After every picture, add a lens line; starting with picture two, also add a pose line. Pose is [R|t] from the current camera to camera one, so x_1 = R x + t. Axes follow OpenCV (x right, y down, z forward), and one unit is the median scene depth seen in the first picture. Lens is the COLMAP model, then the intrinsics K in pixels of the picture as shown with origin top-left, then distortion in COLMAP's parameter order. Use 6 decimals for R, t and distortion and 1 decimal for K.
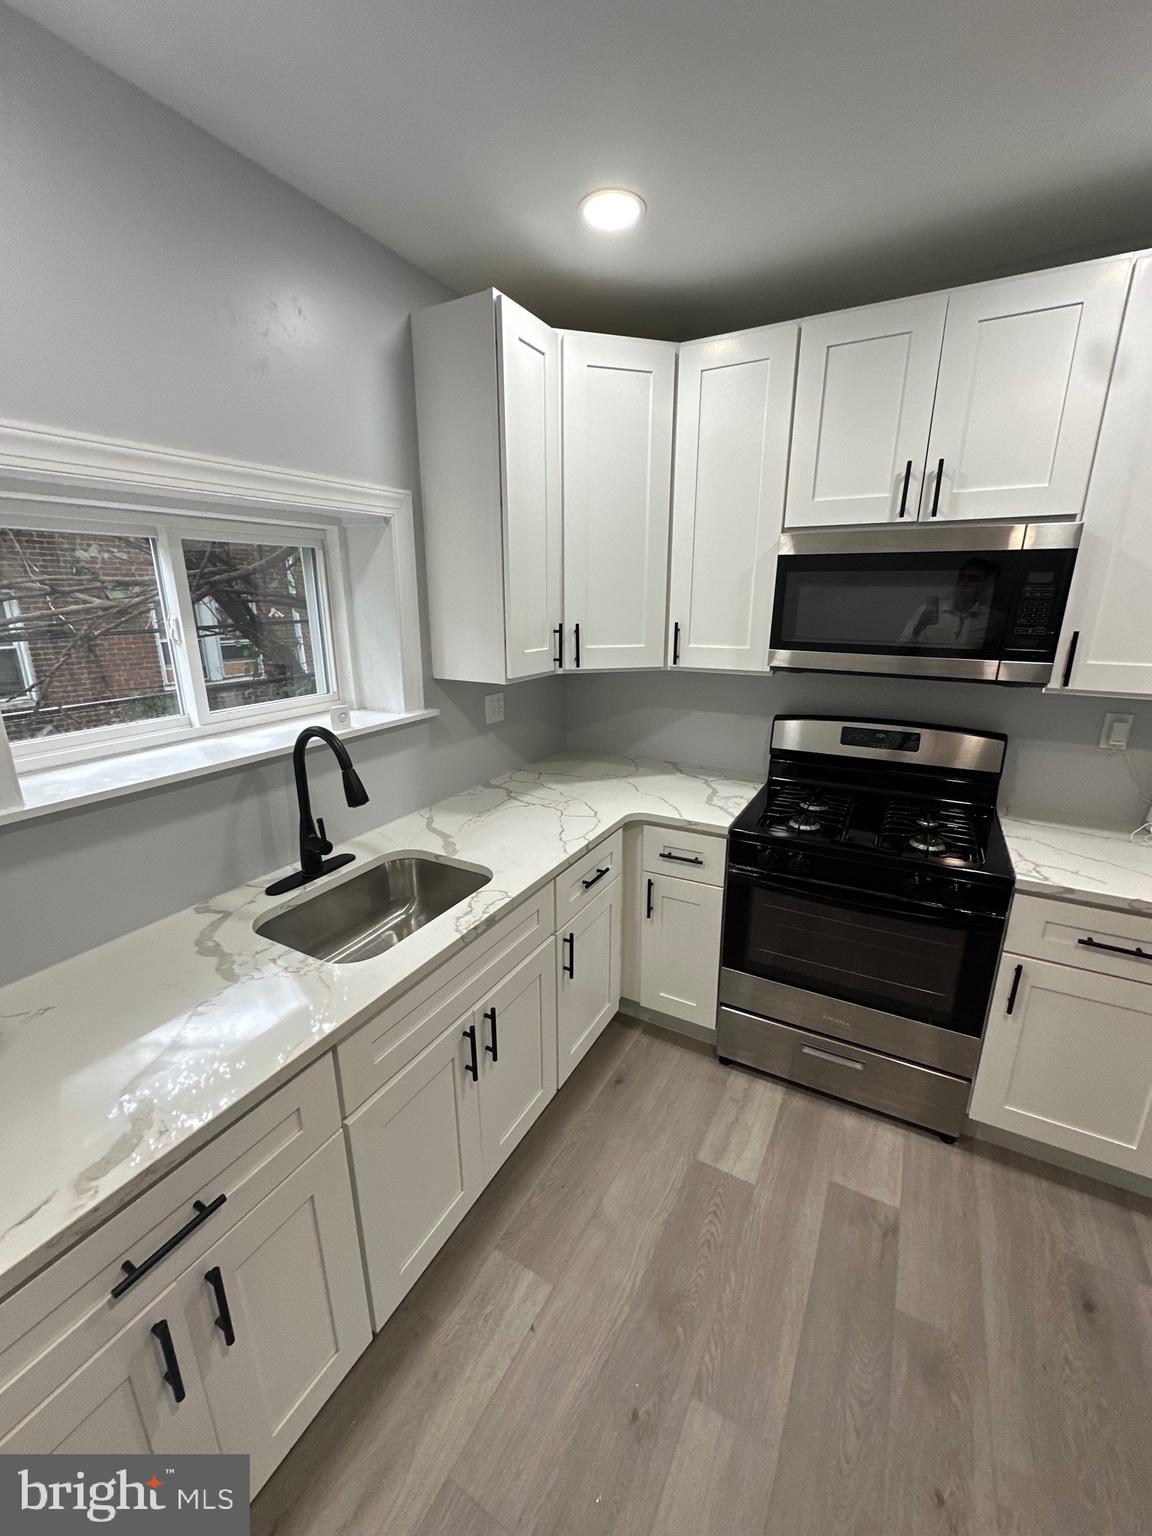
lens RADIAL K [[611.4, 0, 575.6], [0, 611.4, 768.1], [0, 0, 1]] dist [-0.004296, 0.001032]
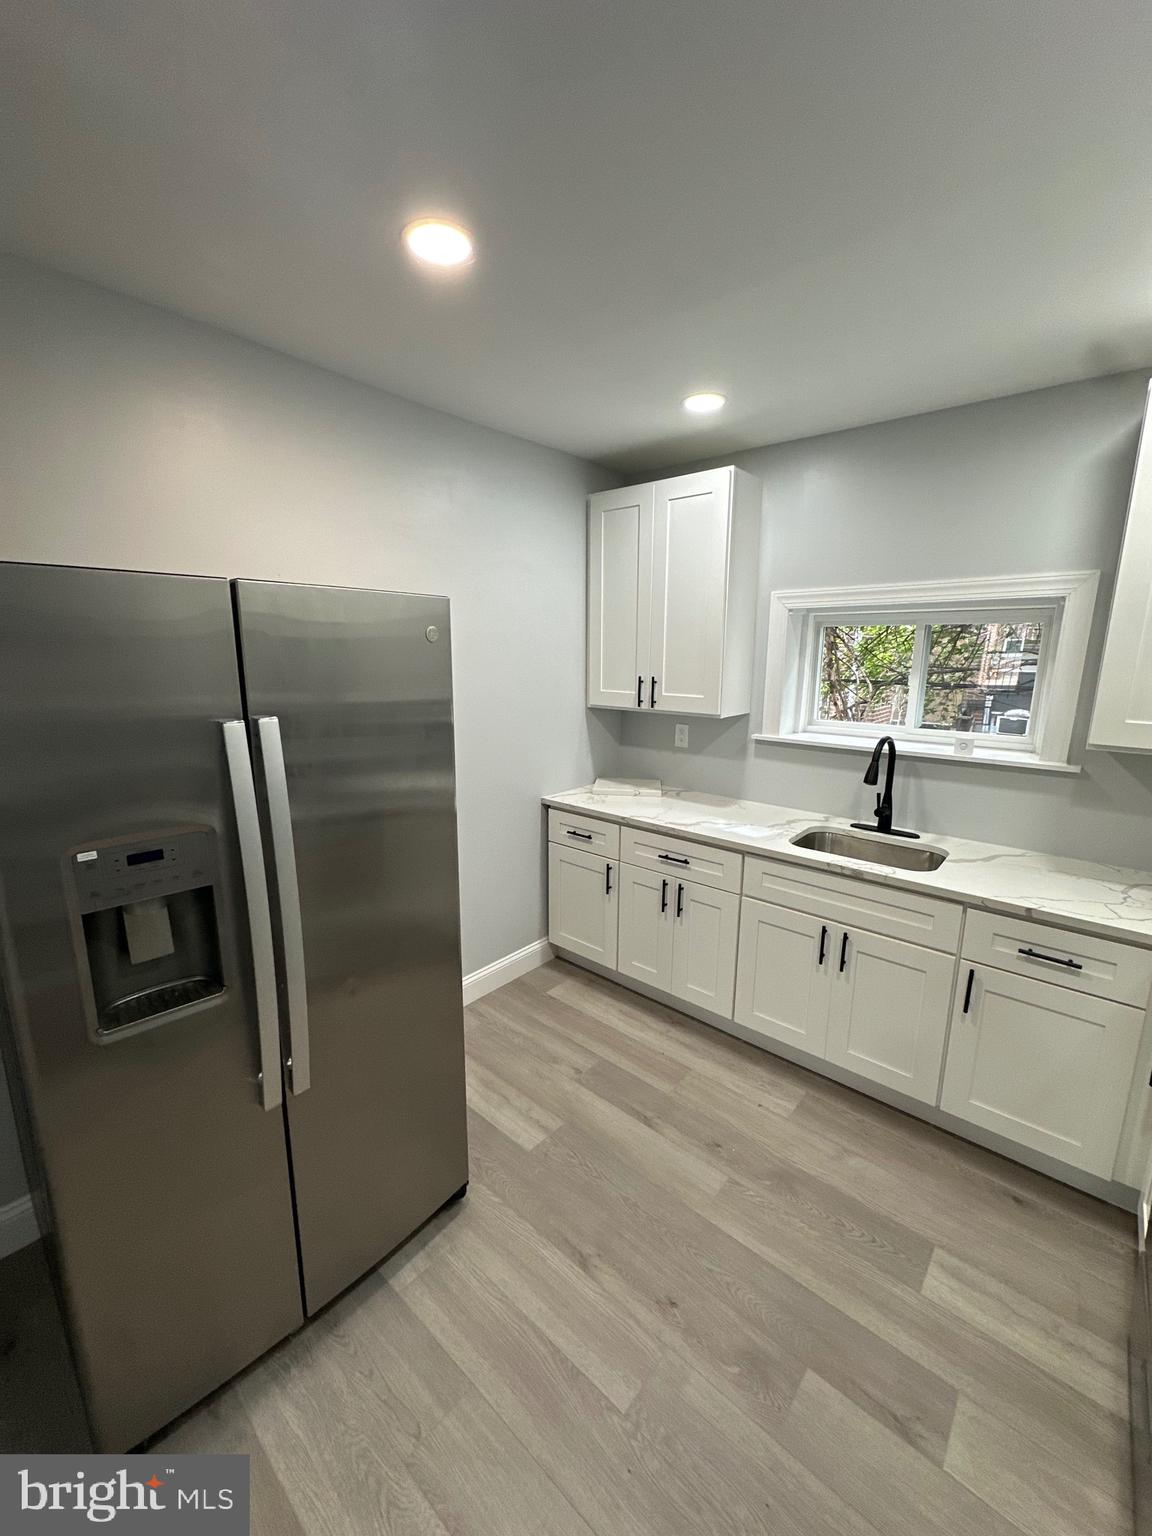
lens RADIAL K [[611.4, 0, 575.2], [0, 611.4, 767.3], [0, 0, 1]] dist [-0.004296, 0.001032]
pose [[-0.204201, 0.188124, -0.960683, 1.063376], [-0.275098, 0.930786, 0.240744, -0.122694], [0.939480, 0.313443, -0.138315, 0.367955]]
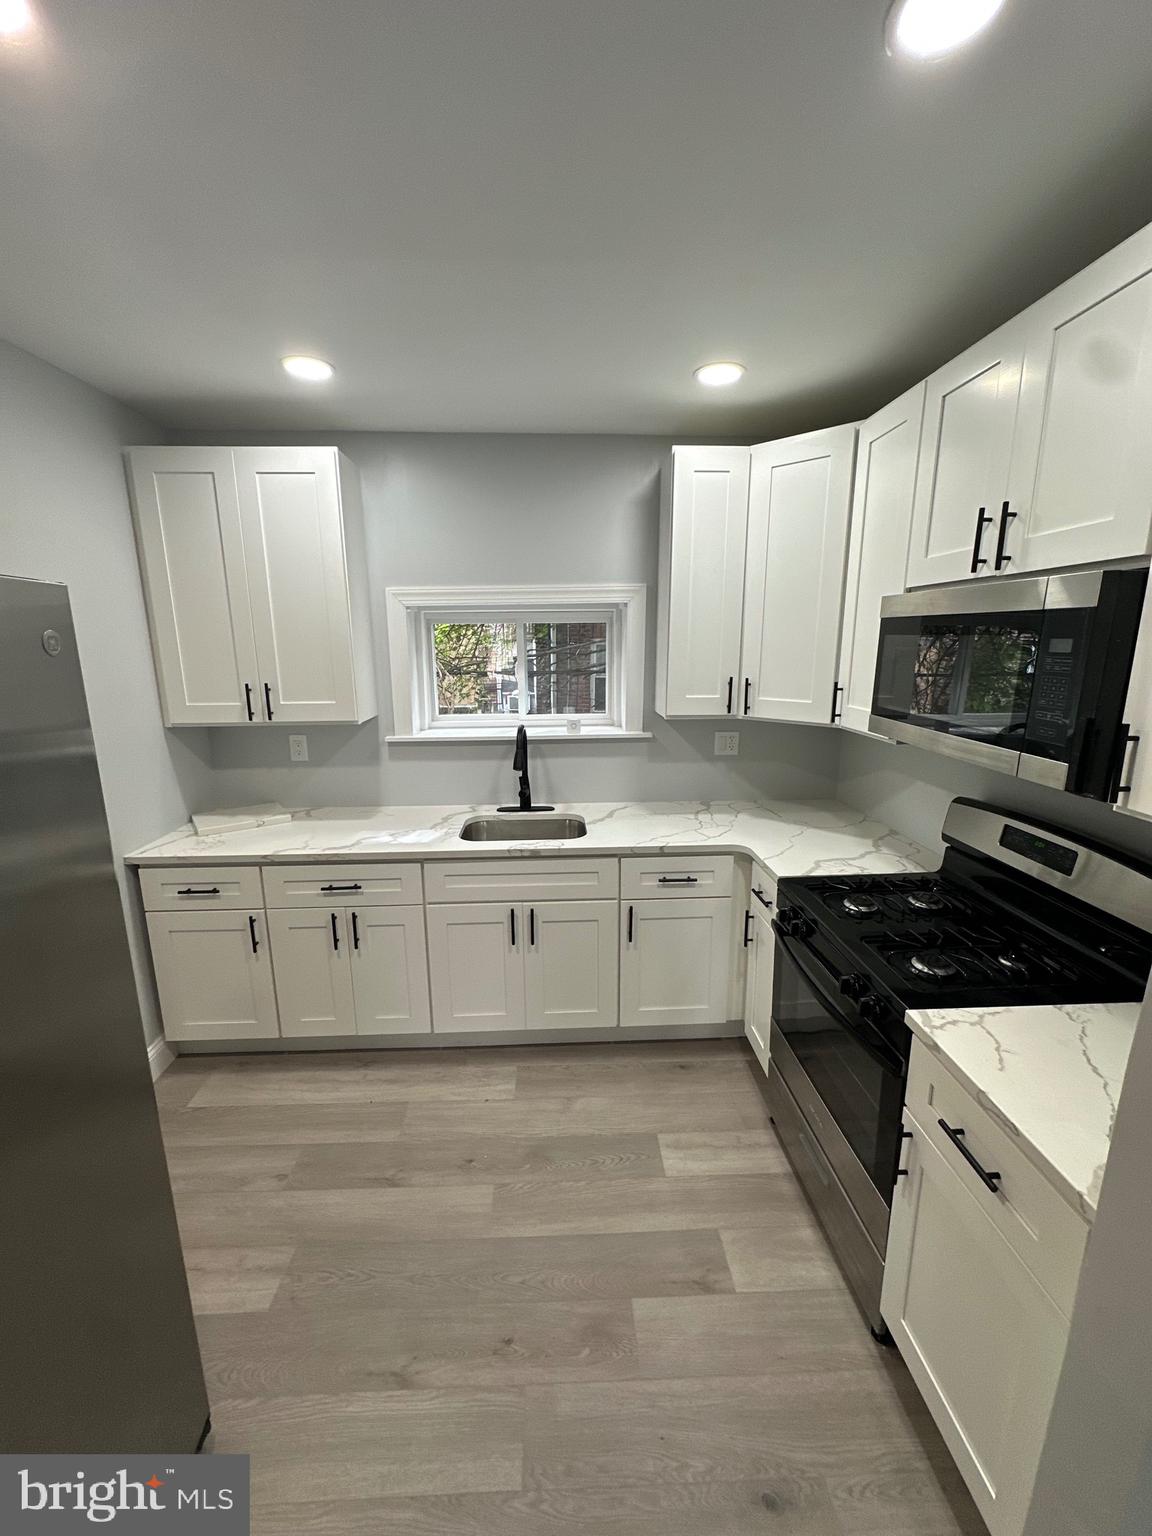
lens RADIAL K [[611.4, 0, 575.6], [0, 611.4, 768.0], [0, 0, 1]] dist [-0.004296, 0.001032]
pose [[0.522751, 0.172943, -0.834759, 0.951368], [-0.228053, 0.971887, 0.058539, -0.068612], [0.821416, 0.159768, 0.547495, 0.123136]]
